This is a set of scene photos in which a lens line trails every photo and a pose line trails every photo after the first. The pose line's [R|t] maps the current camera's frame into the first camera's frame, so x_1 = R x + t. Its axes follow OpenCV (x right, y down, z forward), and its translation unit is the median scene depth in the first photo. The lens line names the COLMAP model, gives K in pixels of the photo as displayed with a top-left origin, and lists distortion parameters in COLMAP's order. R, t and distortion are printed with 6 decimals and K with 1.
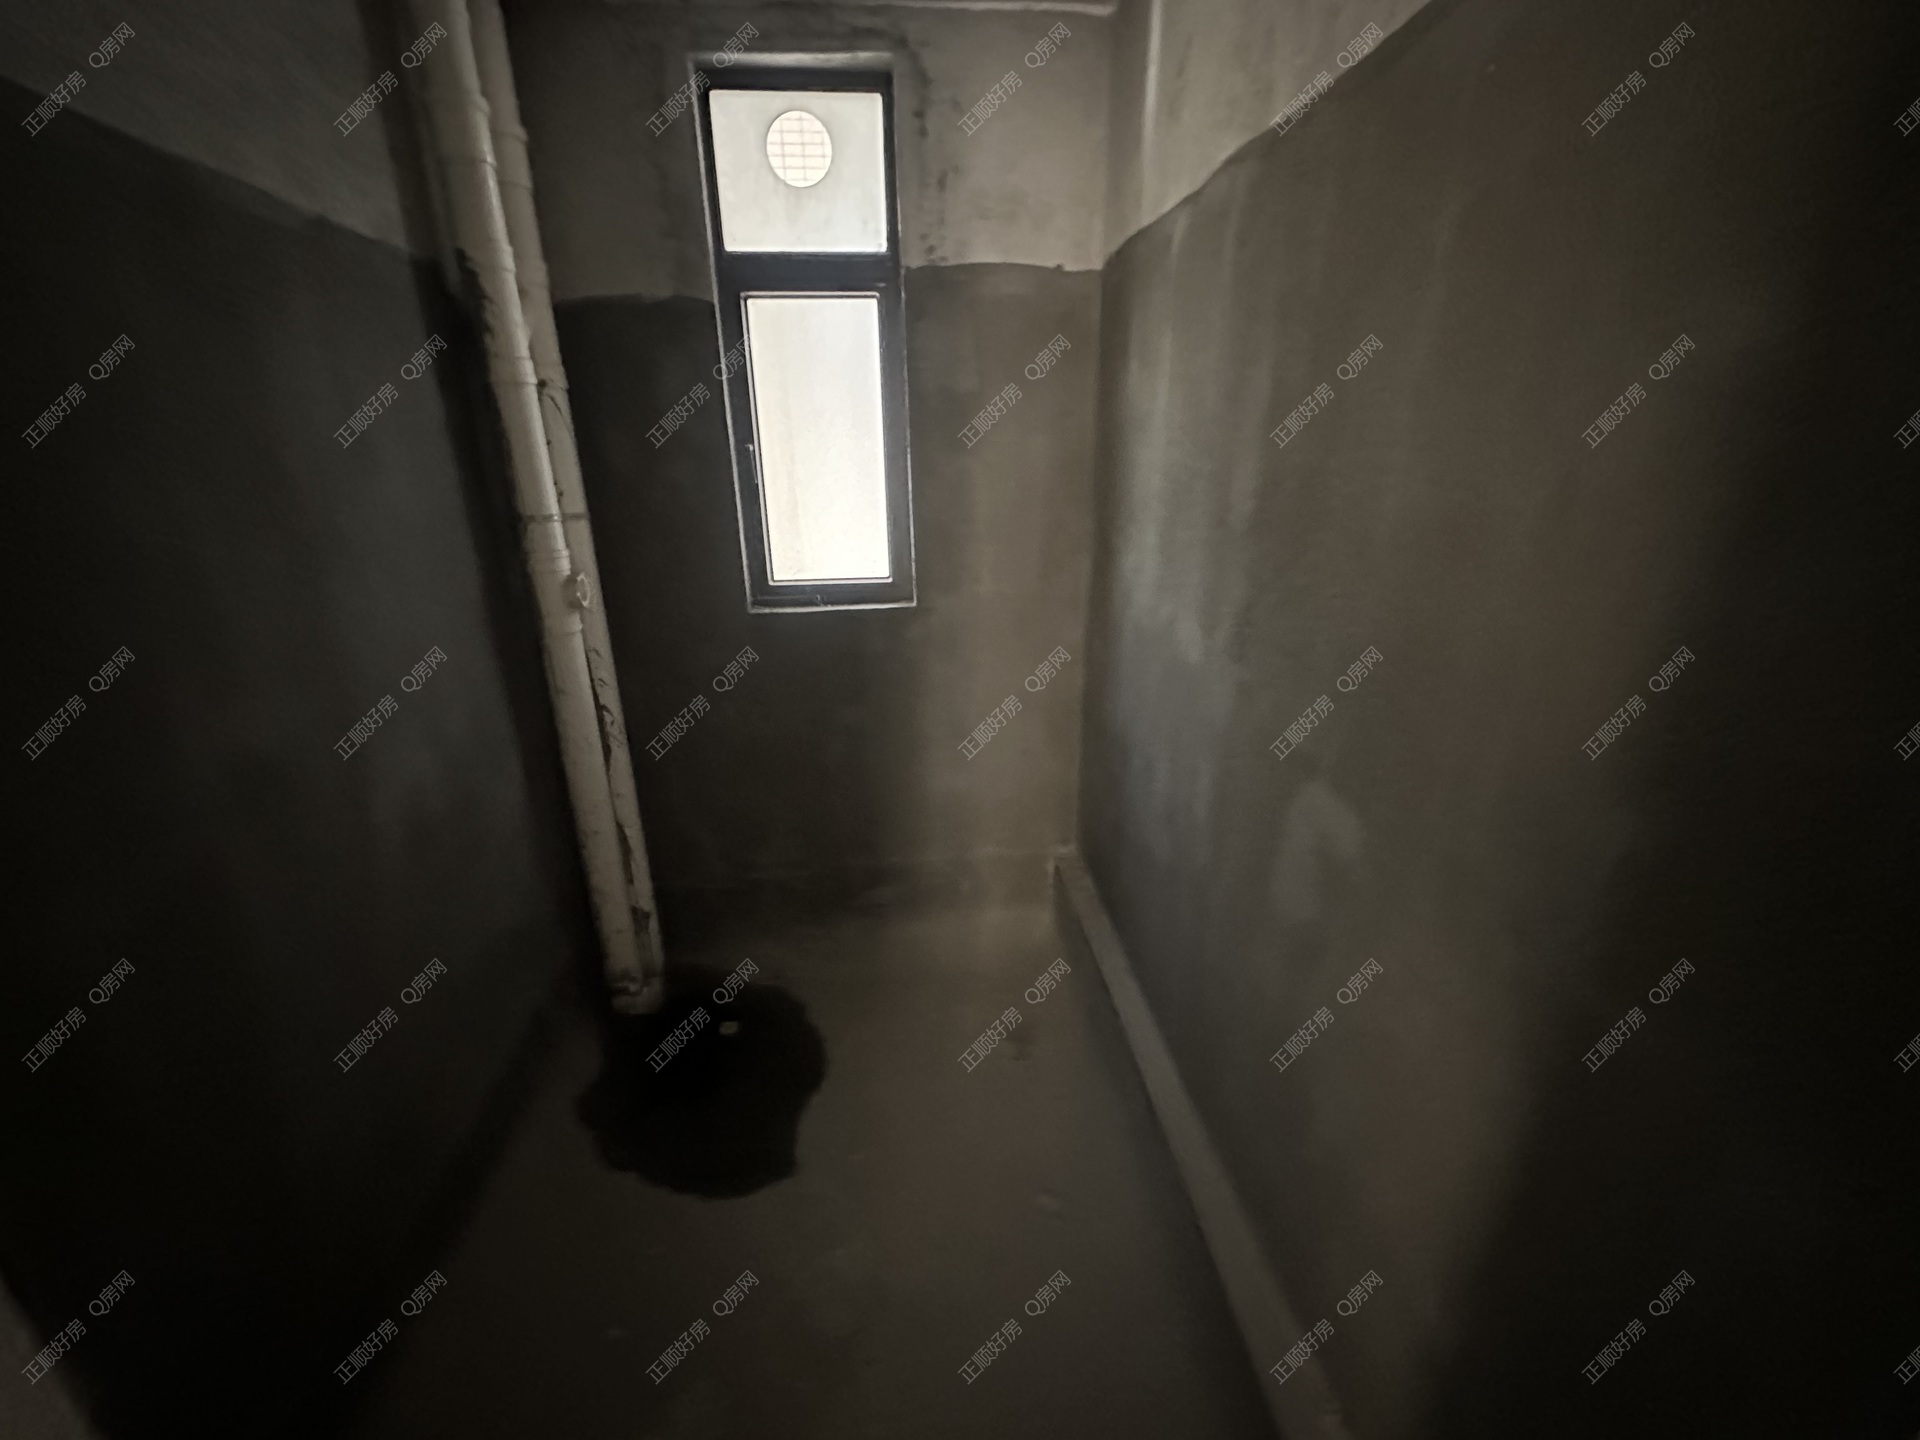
lens RADIAL K [[773.9, 0, 960.0], [0, 773.9, 720.0], [0, 0, 1]] dist [0.019379, -0.000162]
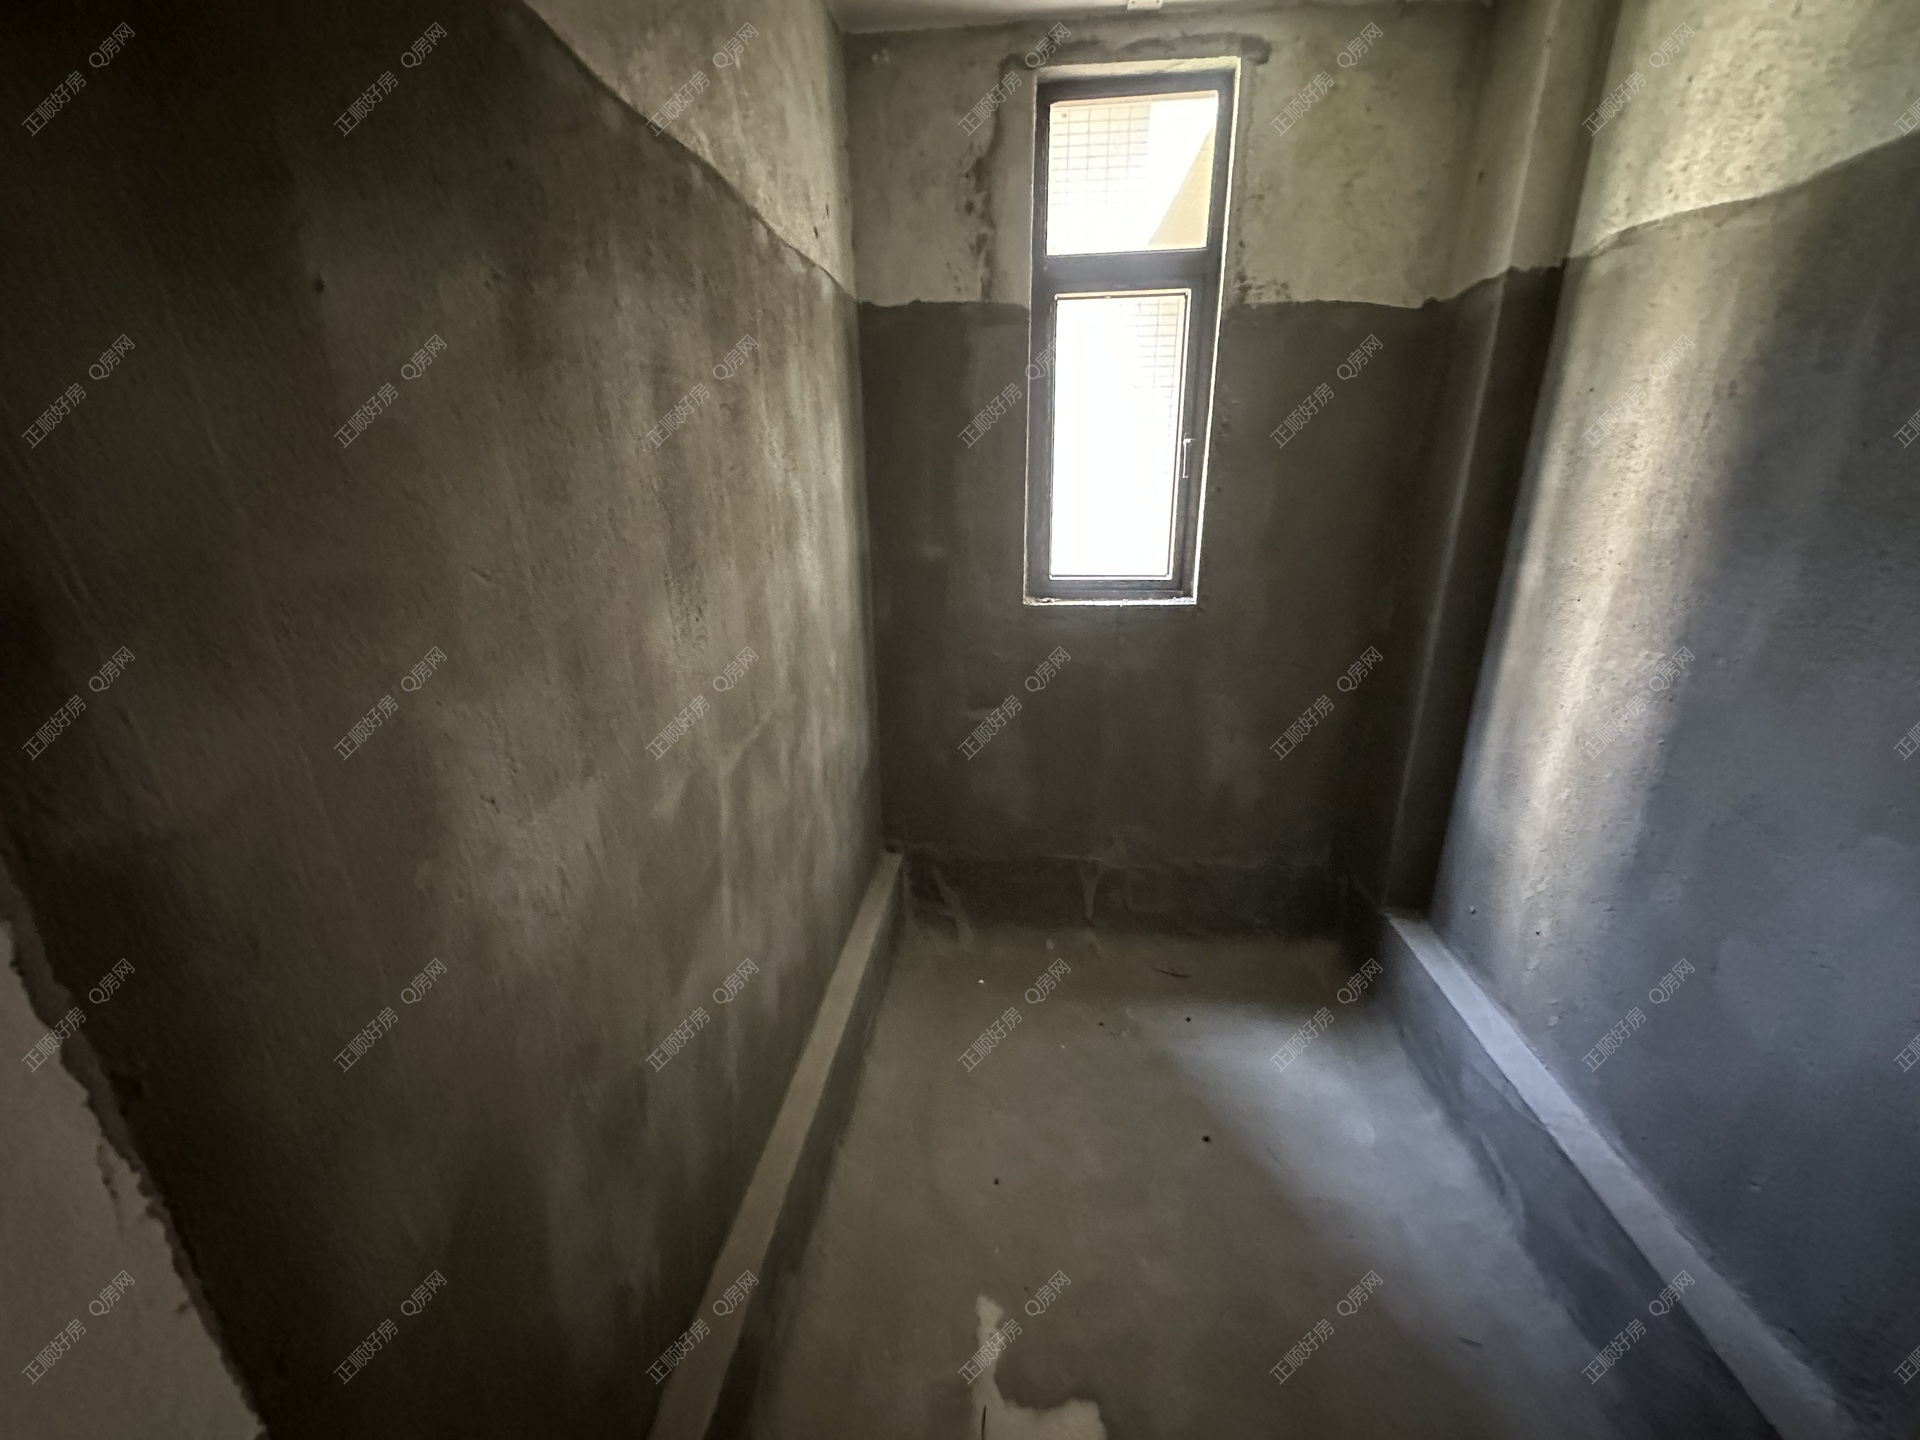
lens RADIAL K [[773.9, 0, 960.0], [0, 773.9, 720.0], [0, 0, 1]] dist [0.019379, -0.000162]
pose [[0.999752, -0.000612, -0.022247, -0.378966], [0.000640, 0.999999, 0.001283, -0.000310], [0.022247, -0.001297, 0.999752, -0.006607]]
